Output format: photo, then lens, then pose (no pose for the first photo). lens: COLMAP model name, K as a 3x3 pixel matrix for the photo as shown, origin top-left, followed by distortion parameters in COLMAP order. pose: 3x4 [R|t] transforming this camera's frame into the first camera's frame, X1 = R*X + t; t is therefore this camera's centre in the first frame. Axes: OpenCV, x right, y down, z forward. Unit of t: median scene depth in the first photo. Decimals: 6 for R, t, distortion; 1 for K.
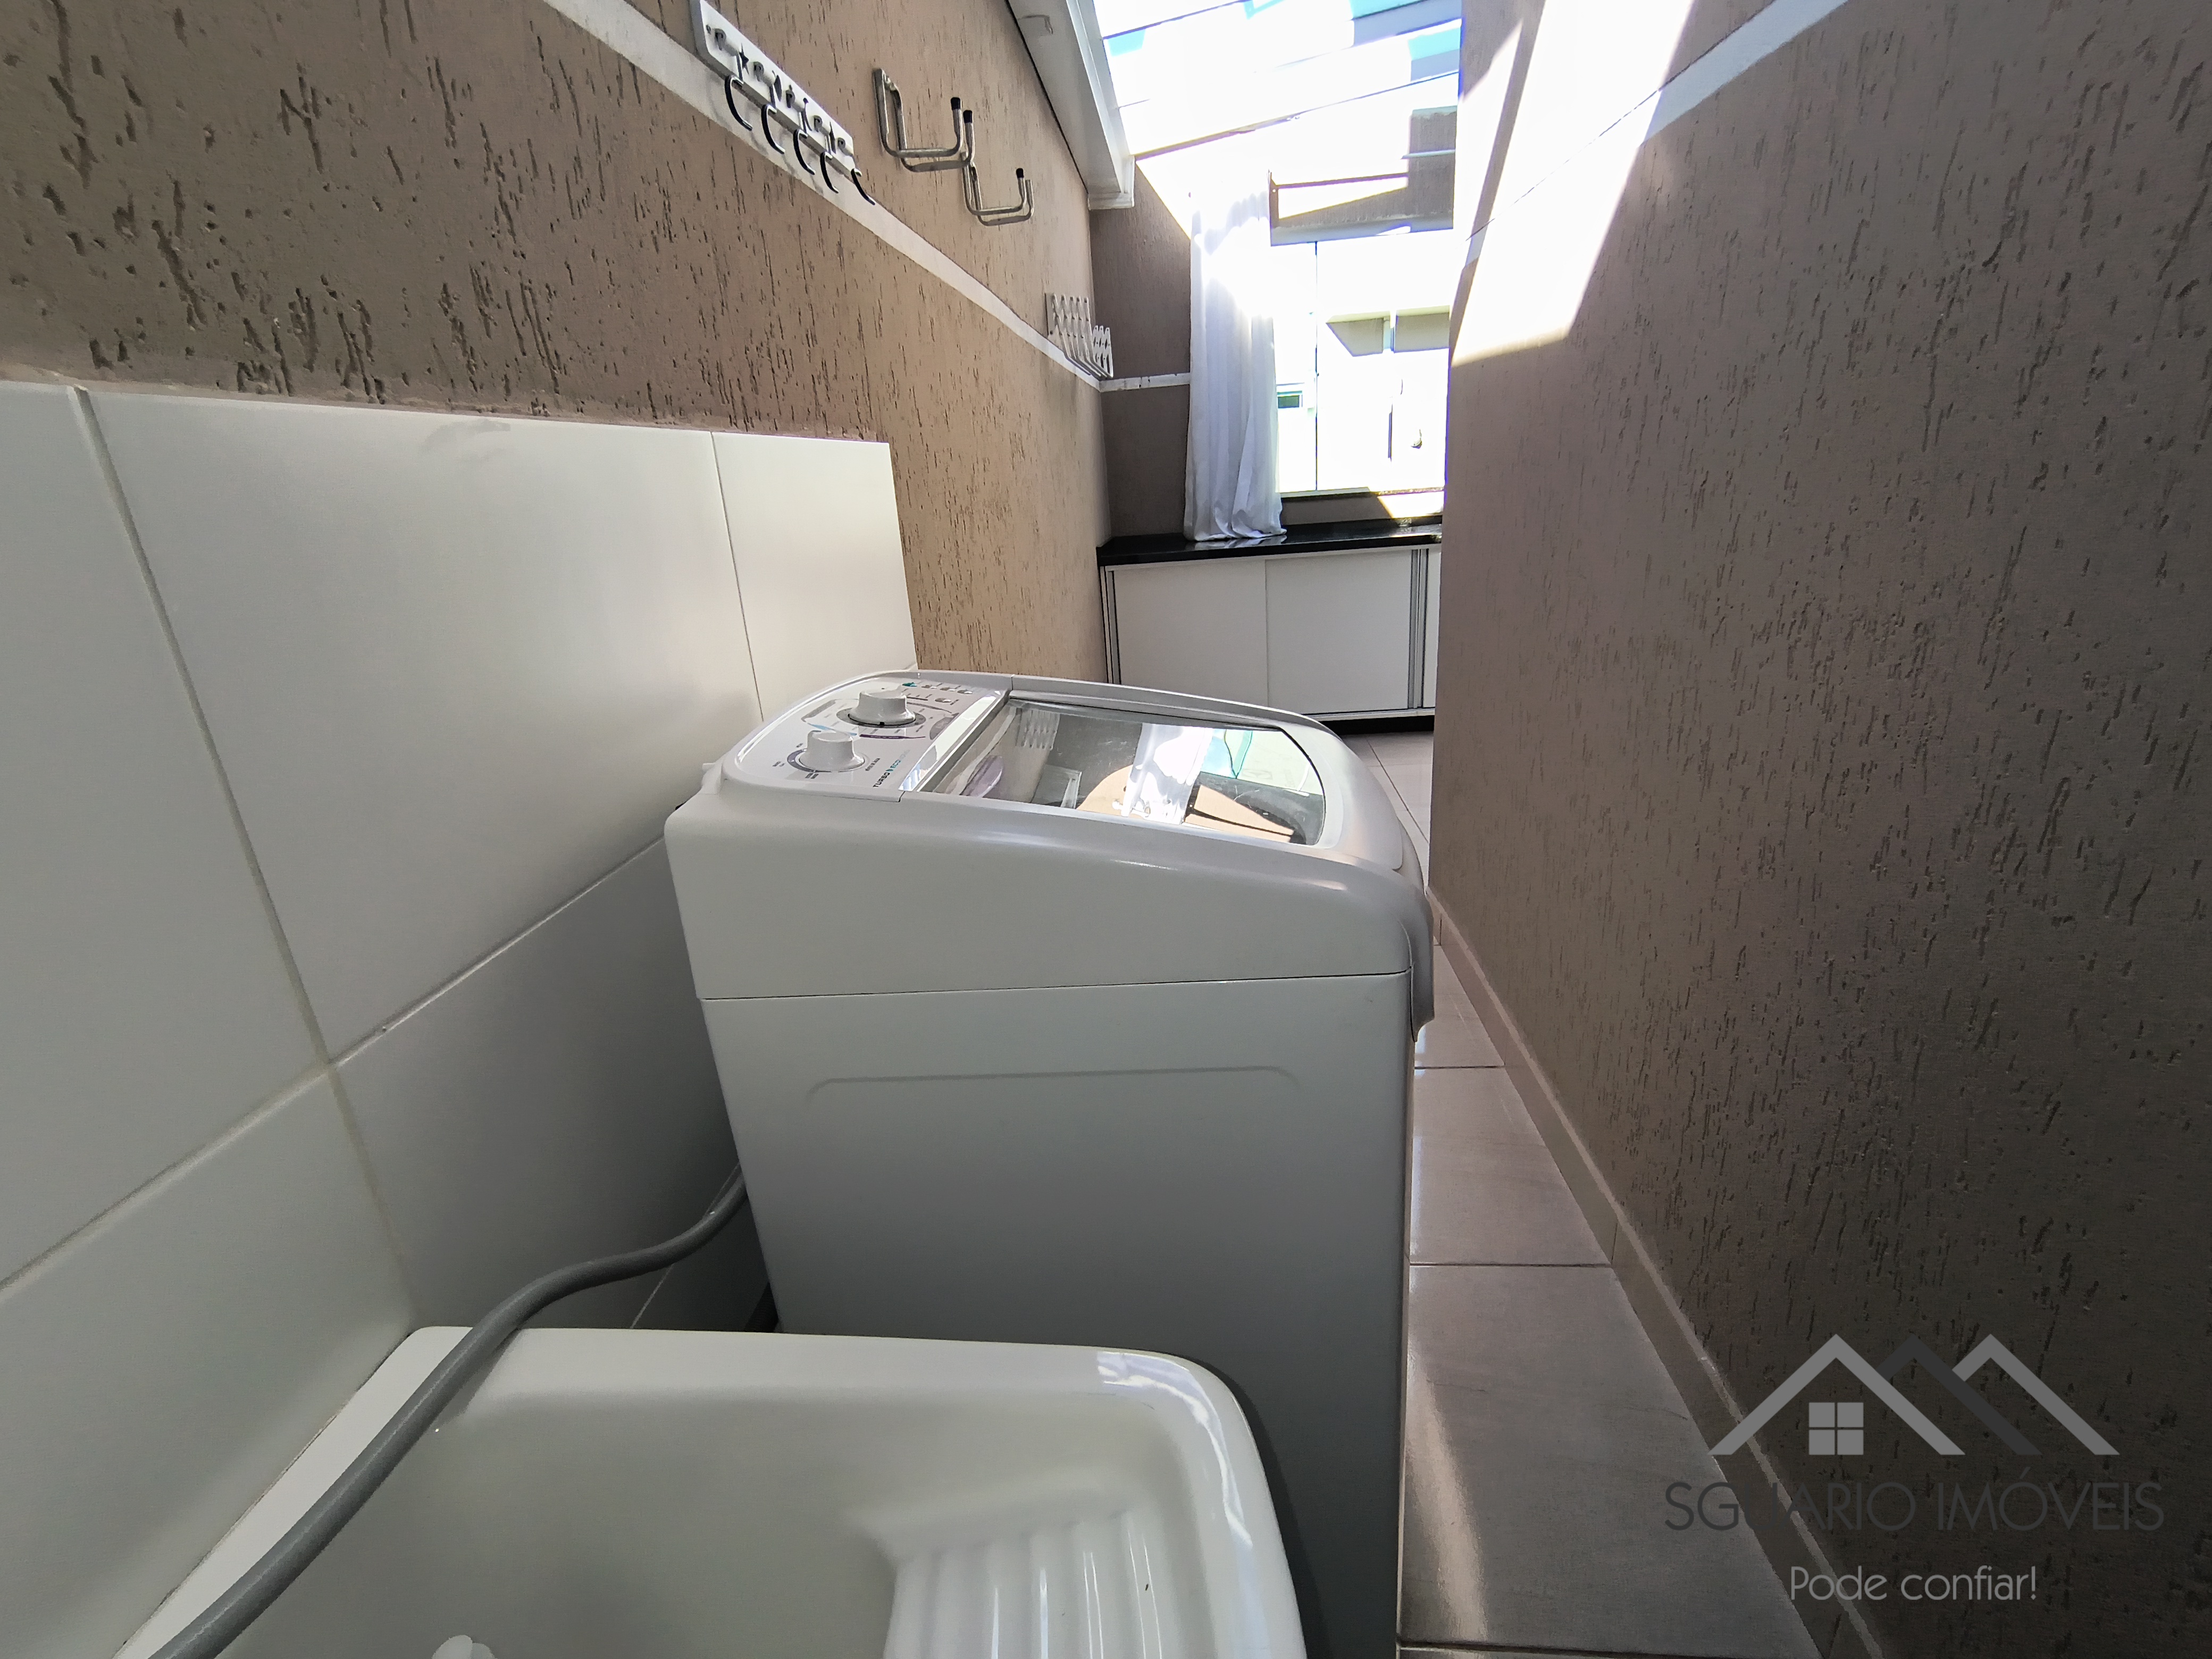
lens RADIAL K [[1030.6, 0, 1111.3], [0, 1030.6, 833.6], [0, 0, 1]] dist [-0.007572, 0.001666]
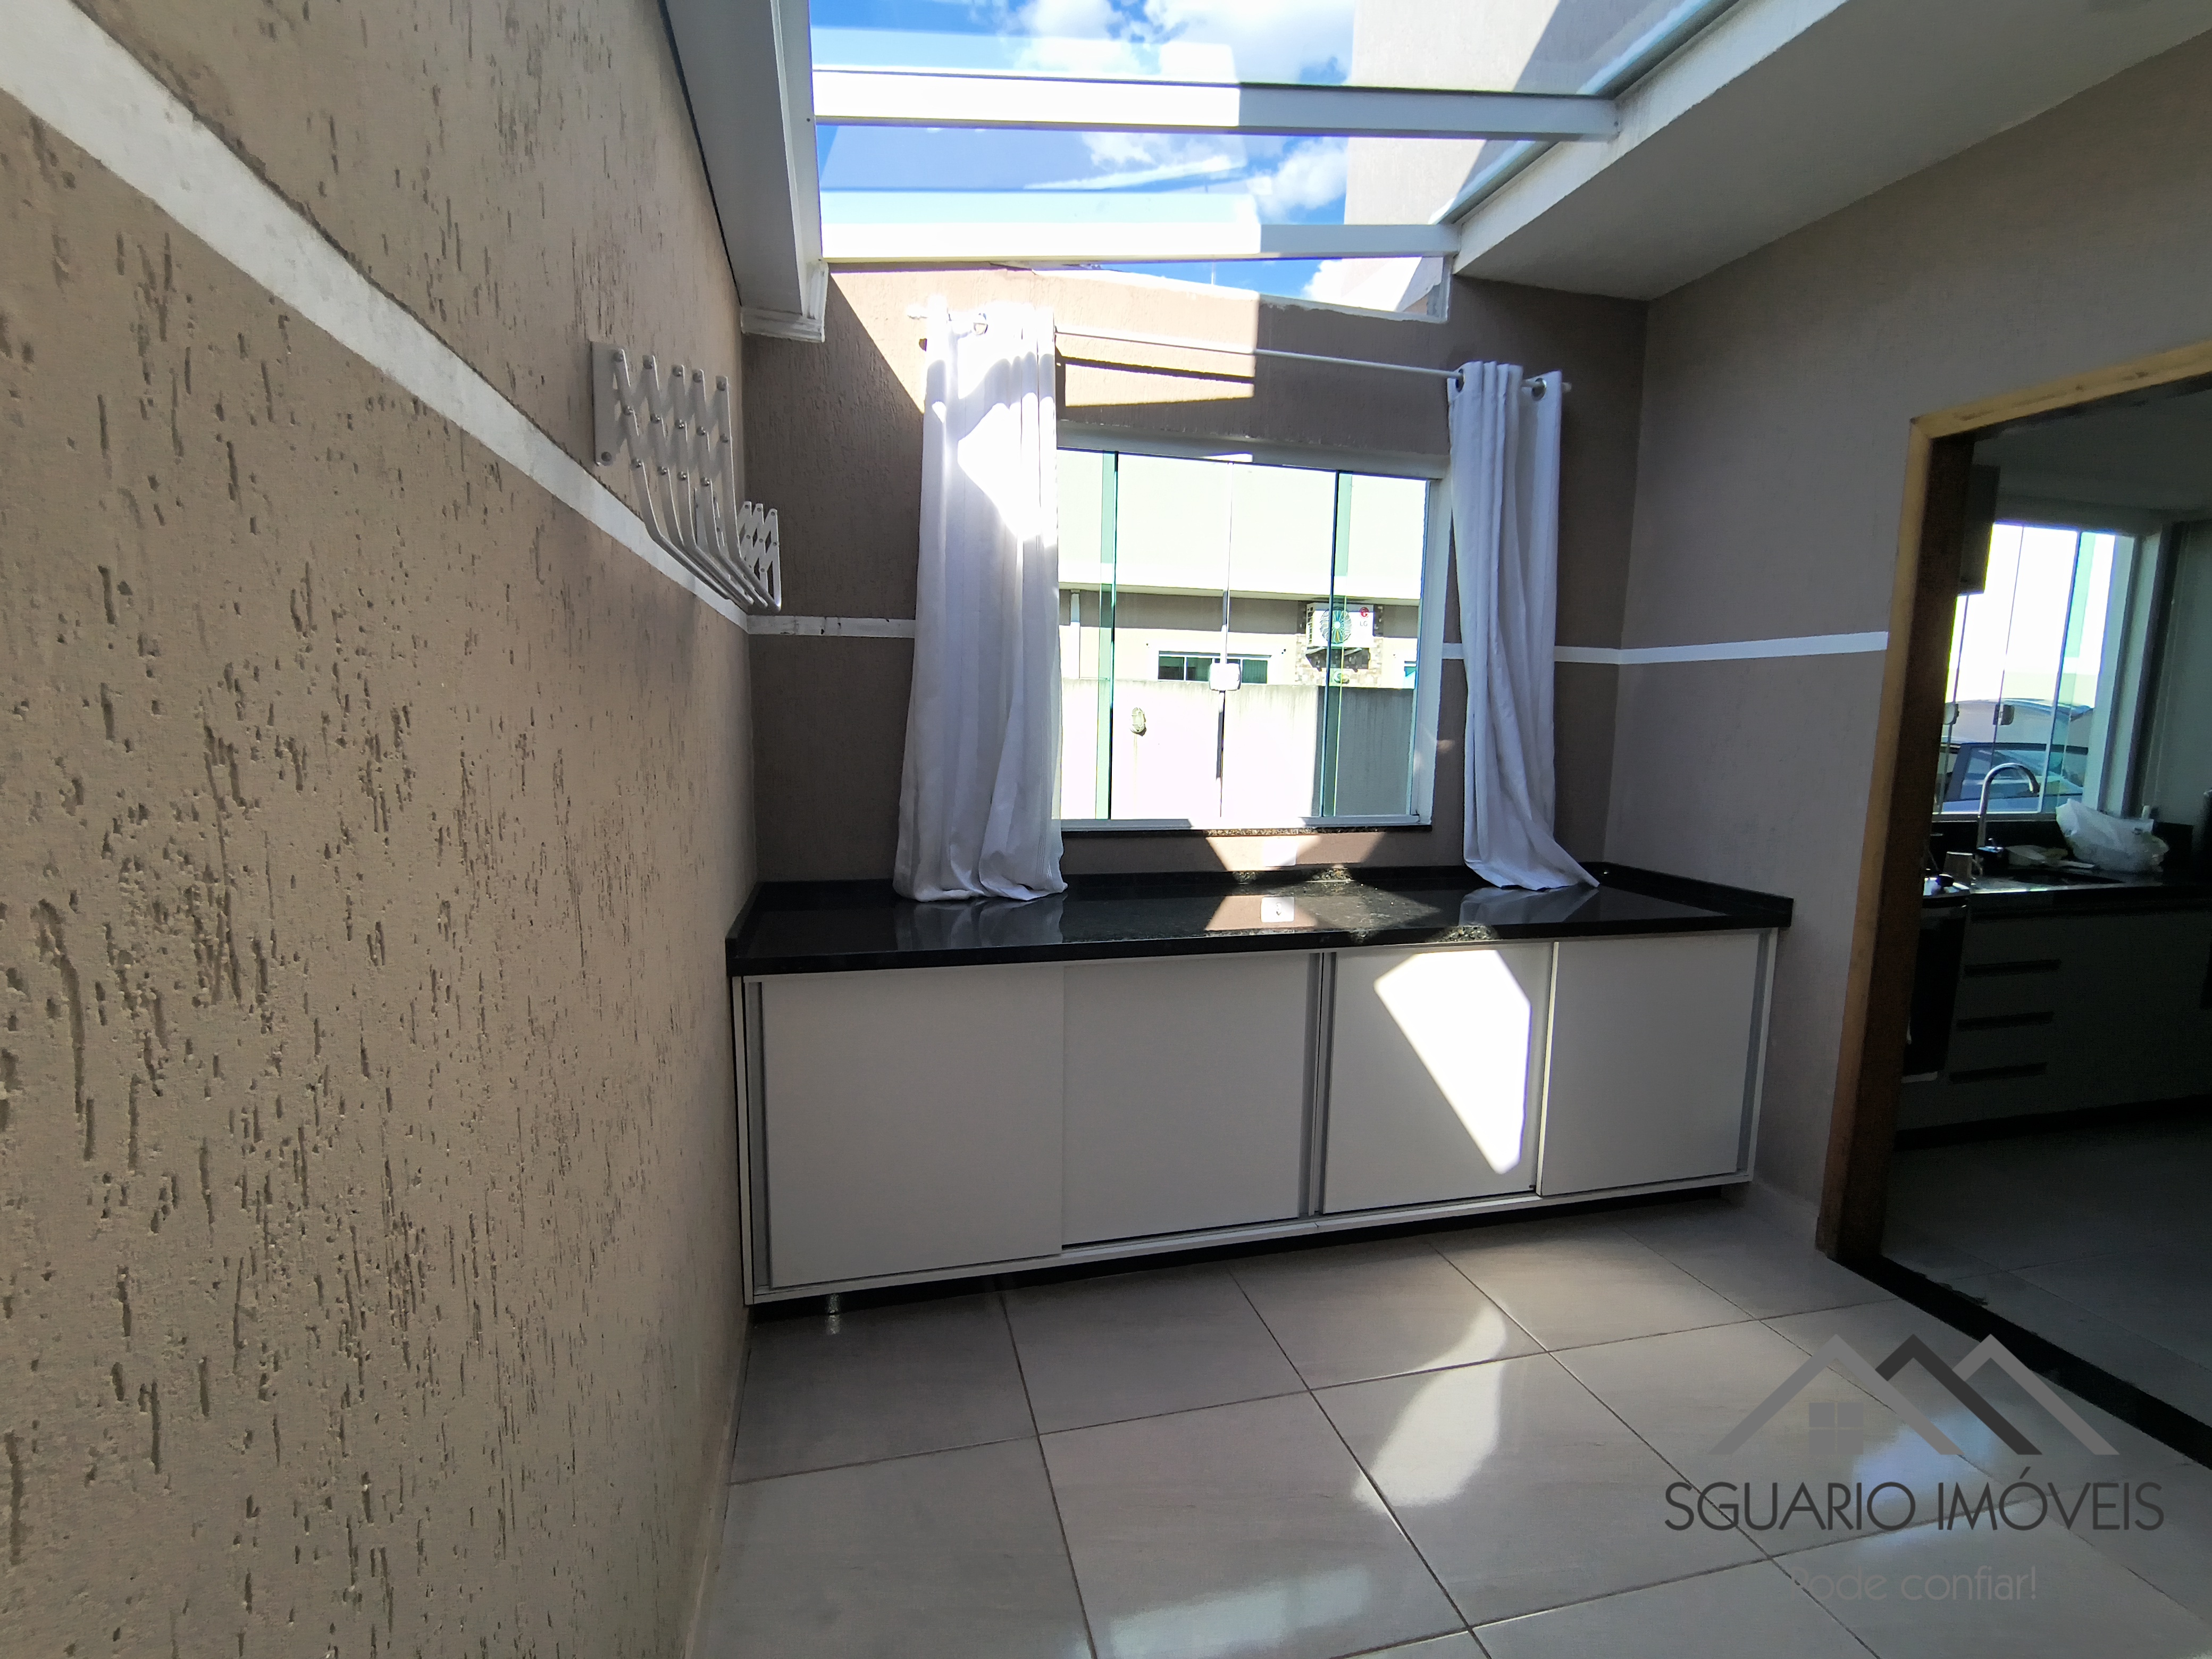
lens RADIAL K [[1030.6, 0, 1111.5], [0, 1030.6, 831.1], [0, 0, 1]] dist [-0.007572, 0.001666]
pose [[0.941964, 0.045302, 0.332642, -0.006672], [0.032218, 0.974081, -0.223891, -0.207030], [-0.334164, 0.221615, 0.916090, 0.477081]]
